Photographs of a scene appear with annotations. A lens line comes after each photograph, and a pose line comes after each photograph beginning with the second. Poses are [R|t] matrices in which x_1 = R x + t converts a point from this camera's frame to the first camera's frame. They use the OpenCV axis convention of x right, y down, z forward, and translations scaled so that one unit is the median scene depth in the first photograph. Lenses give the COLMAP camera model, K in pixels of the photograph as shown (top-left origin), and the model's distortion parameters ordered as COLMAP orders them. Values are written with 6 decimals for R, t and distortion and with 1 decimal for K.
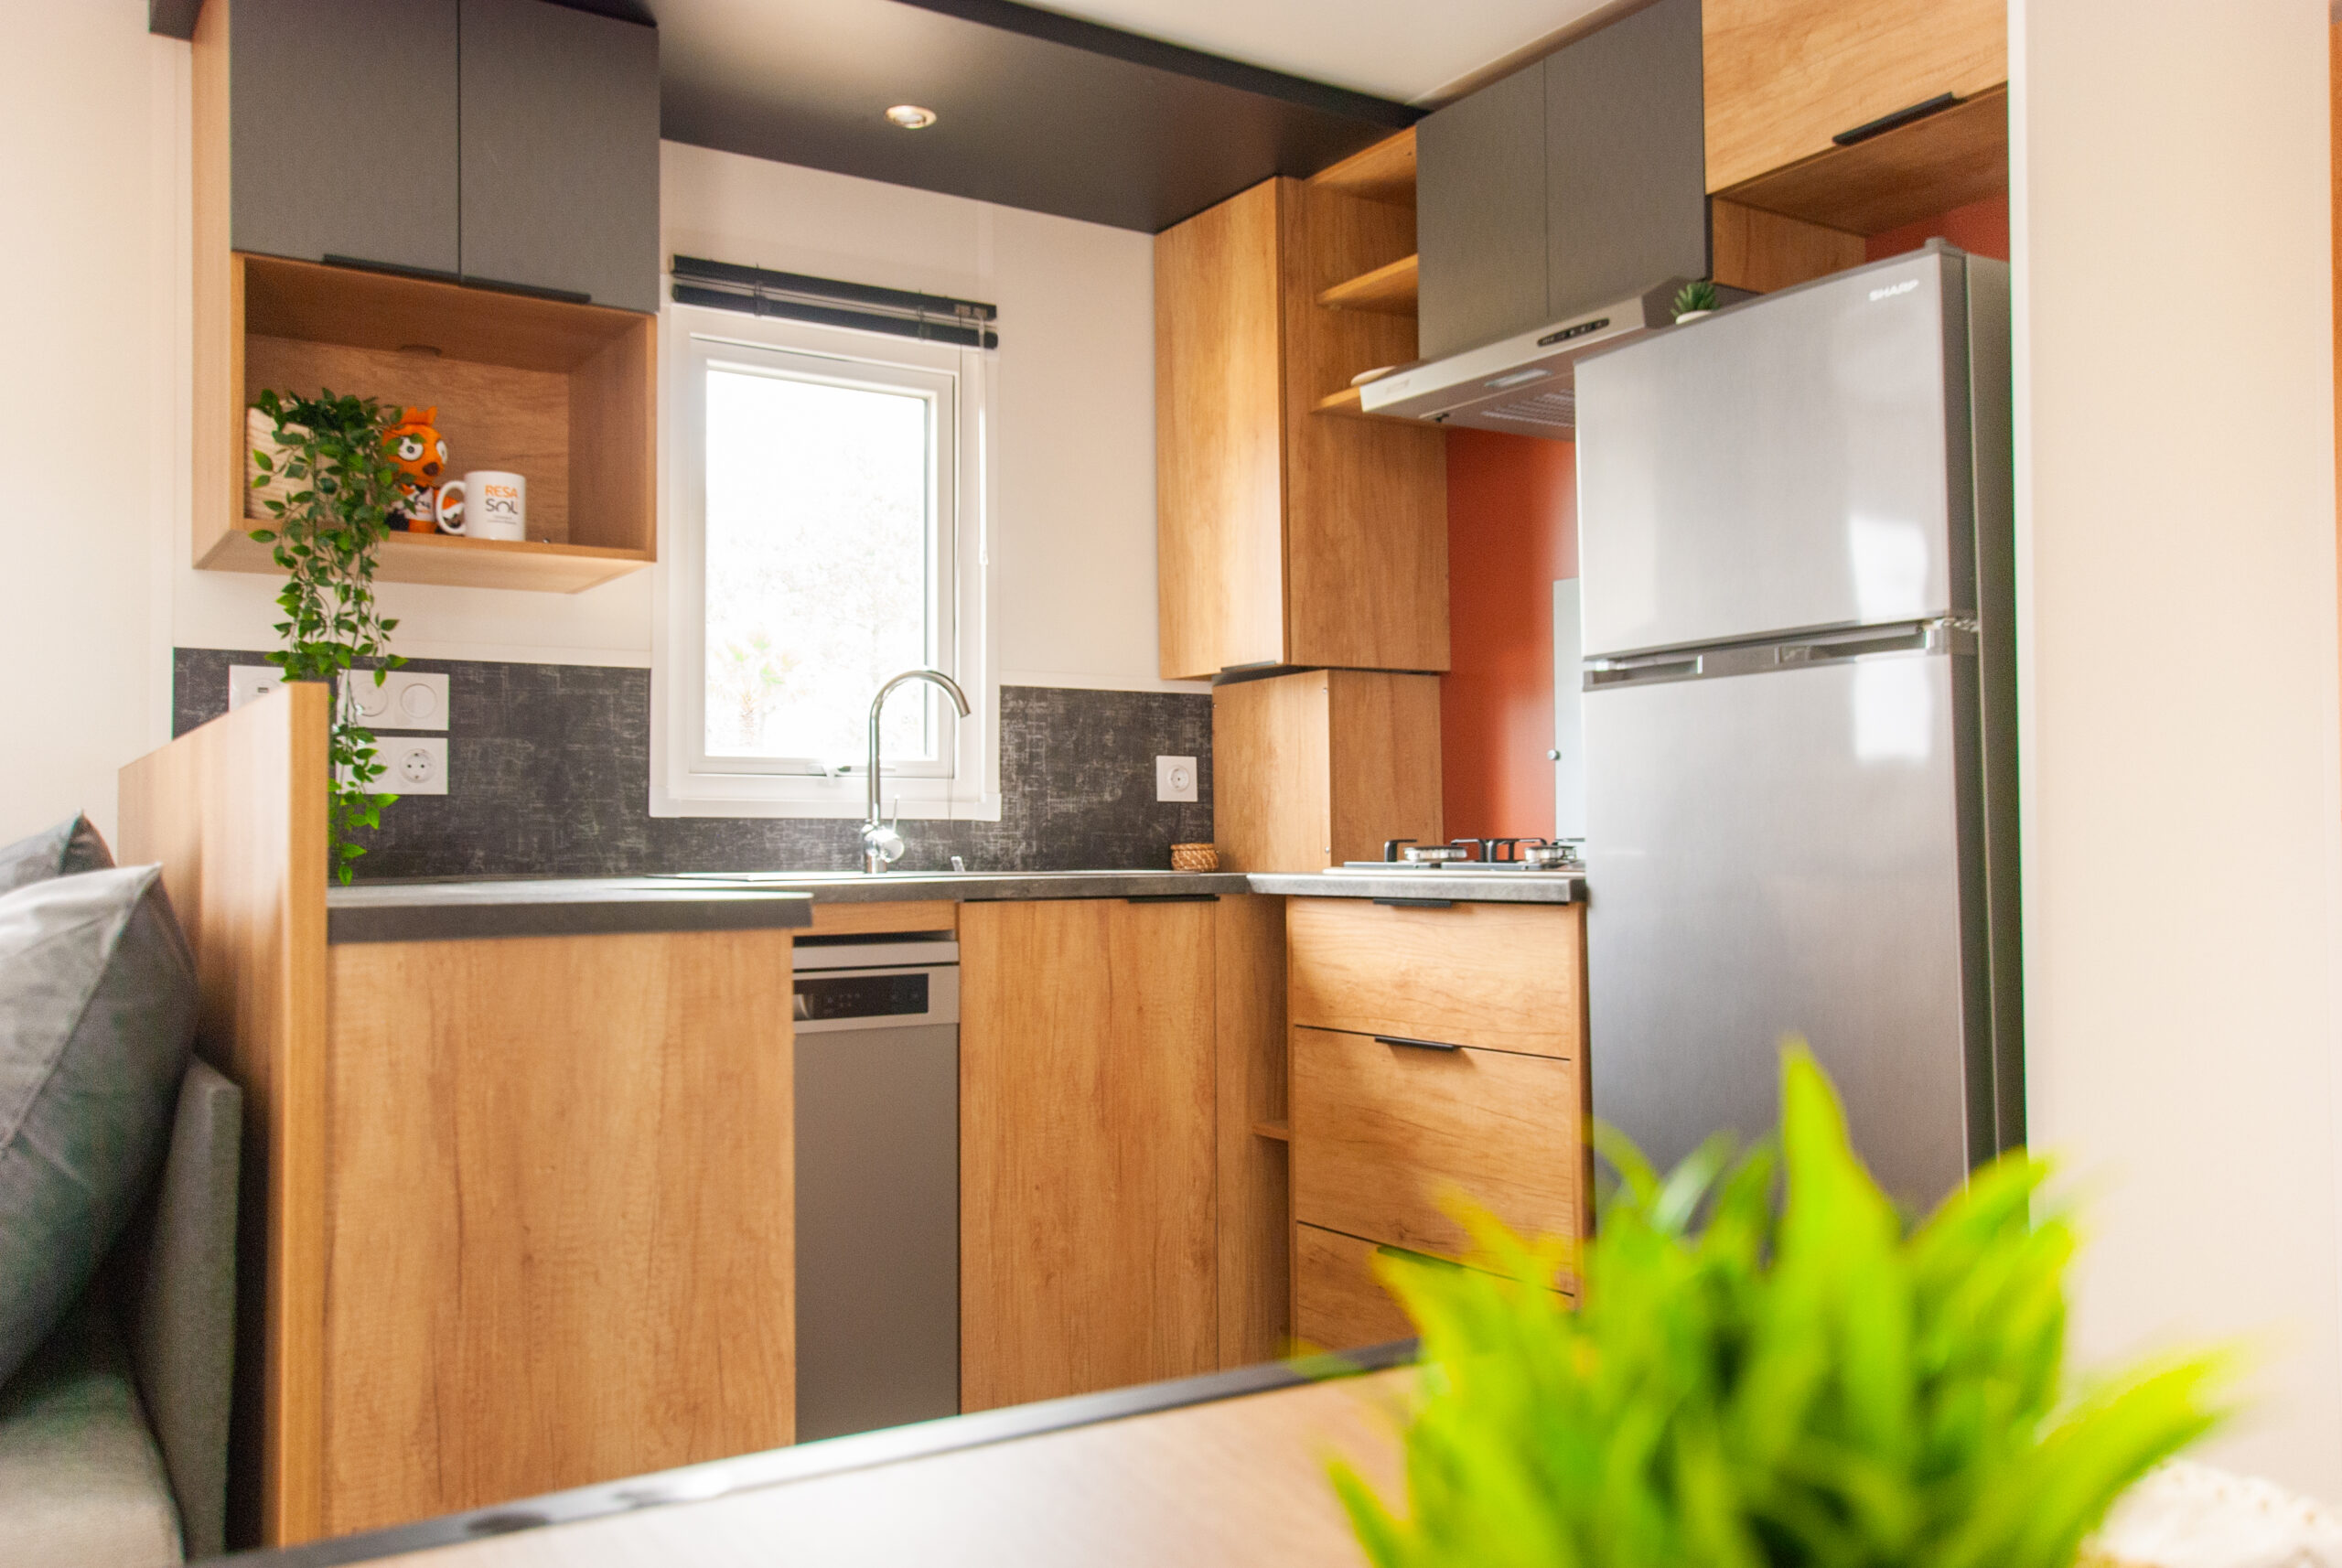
lens RADIAL K [[1889.2, 0, 1177.0], [0, 1889.2, 791.6], [0, 0, 1]] dist [-0.008681, 0.031413]
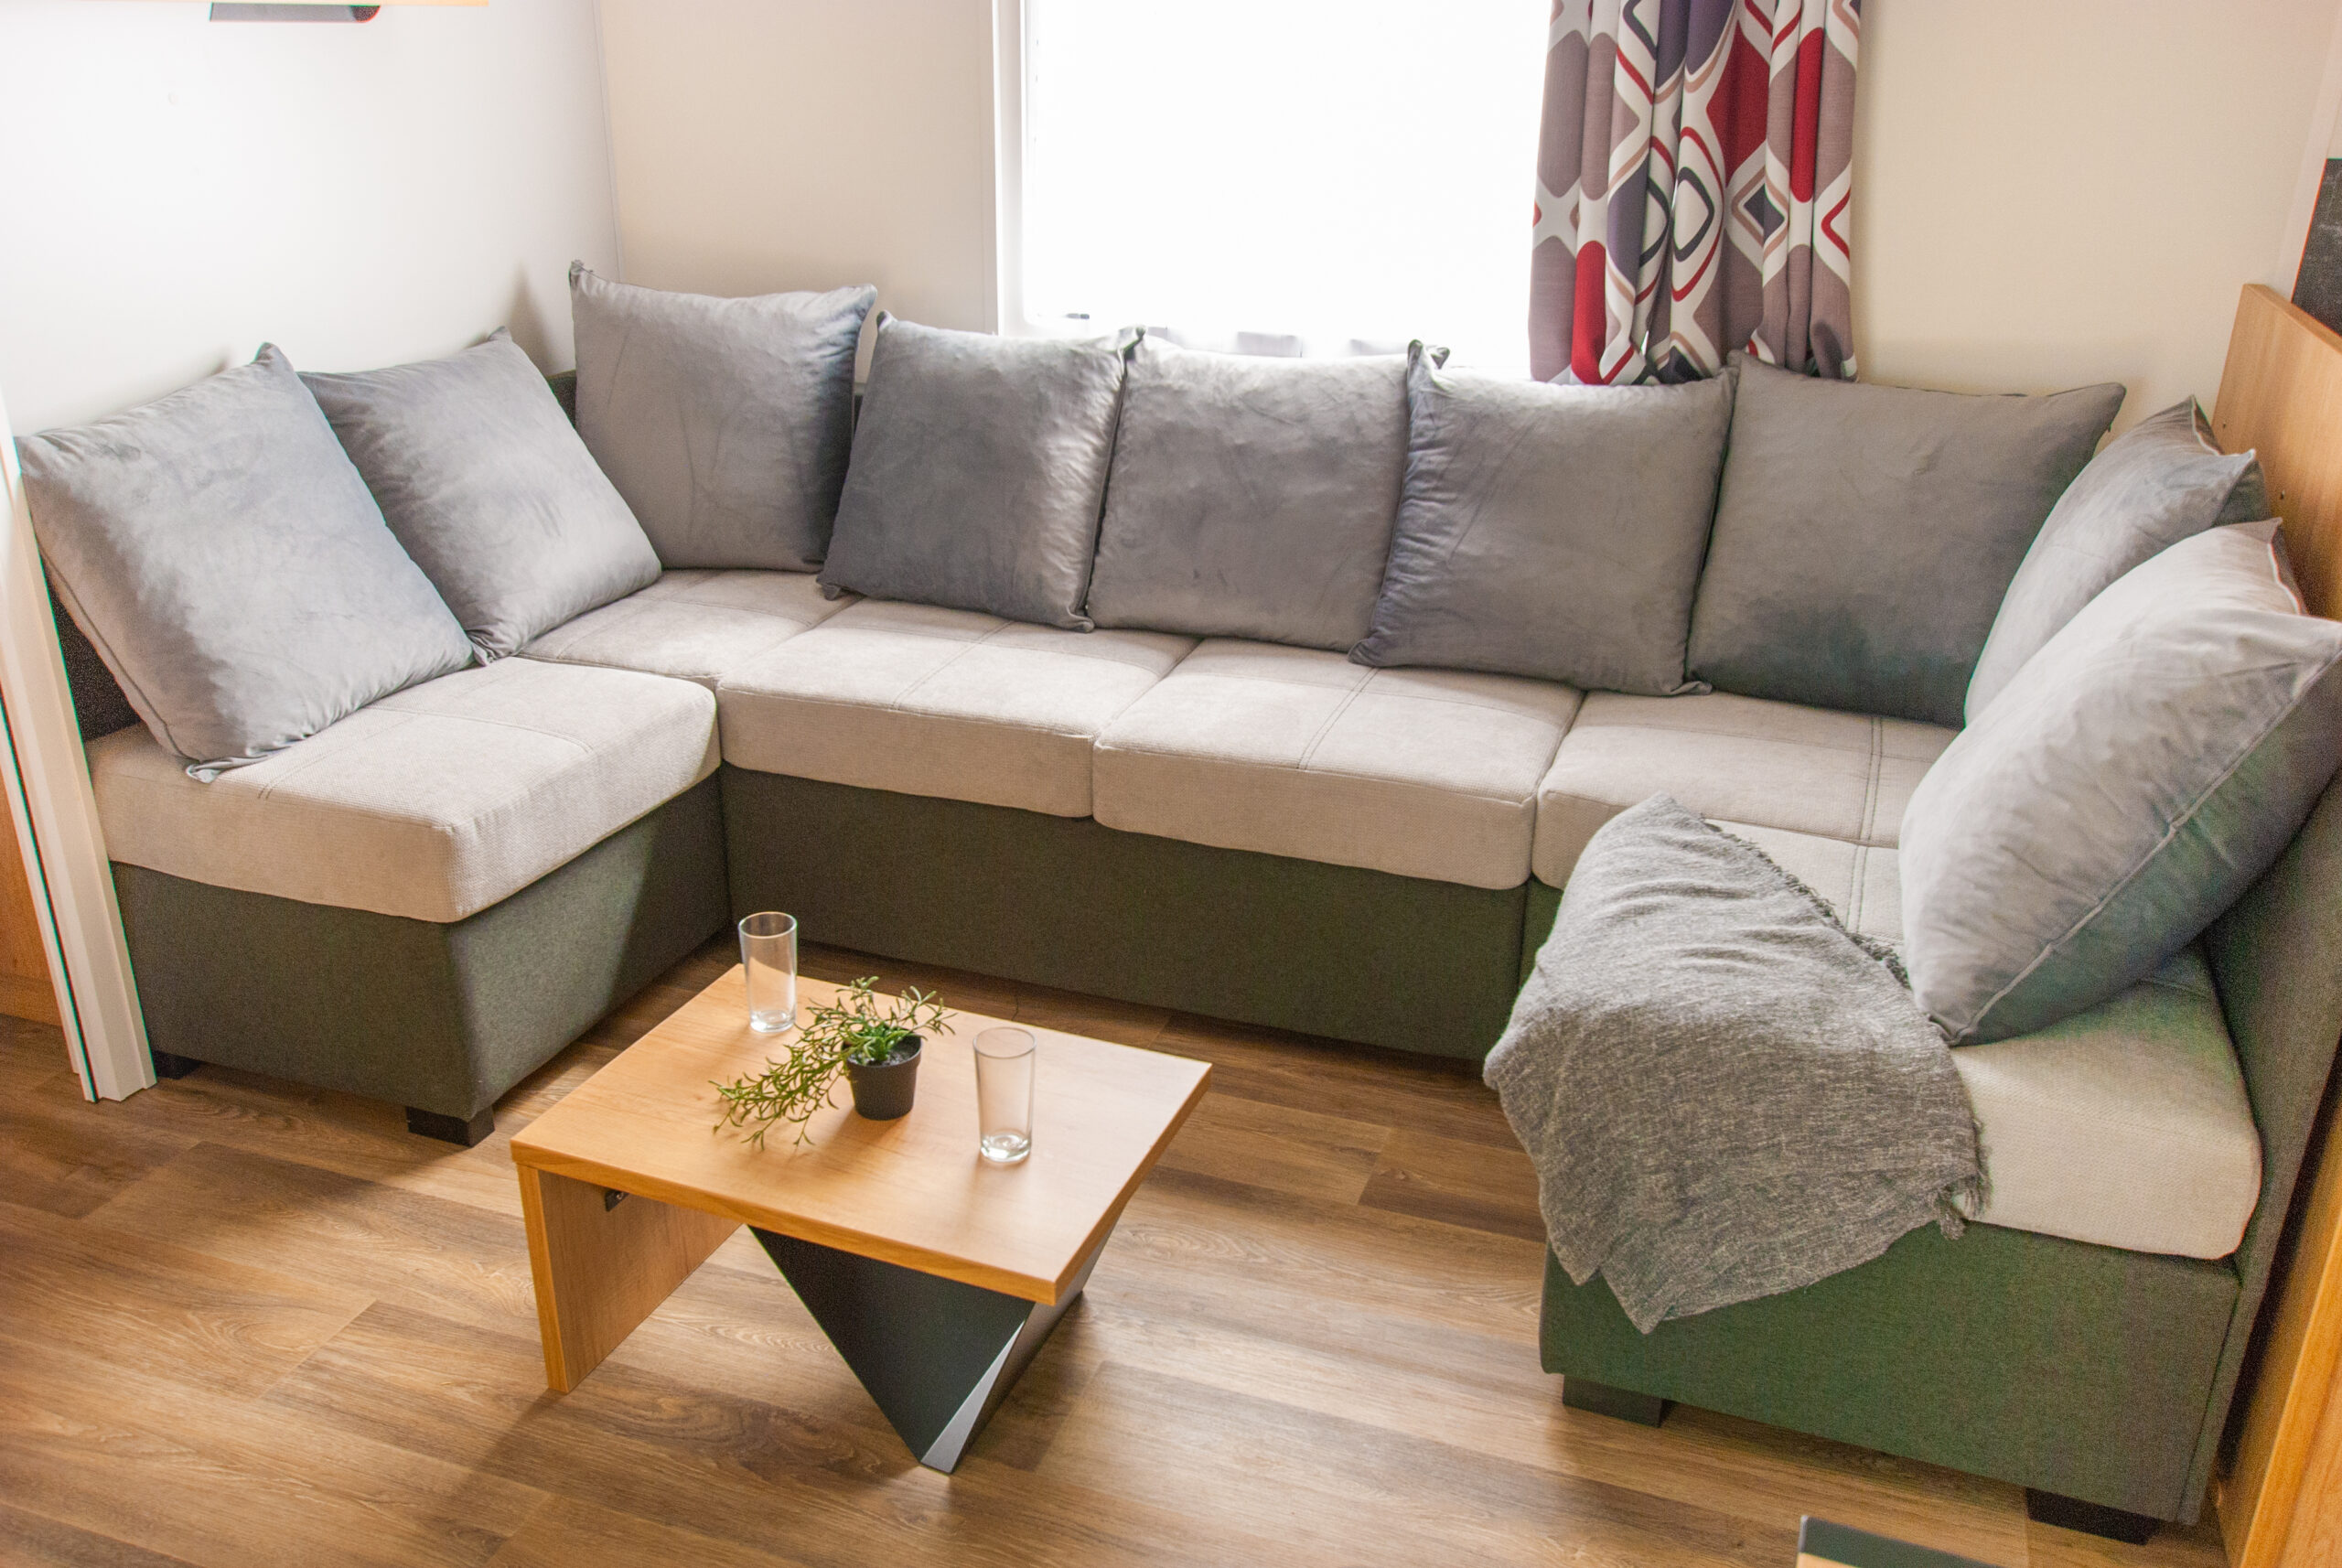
lens RADIAL K [[1889.2, 0, 1167.5], [0, 1889.2, 781.9], [0, 0, 1]] dist [-0.008681, 0.031413]
pose [[0.595580, 0.317707, -0.737798, -0.103932], [0.008276, 0.915988, 0.401119, -0.325871], [0.803253, -0.245005, 0.542916, -0.190278]]
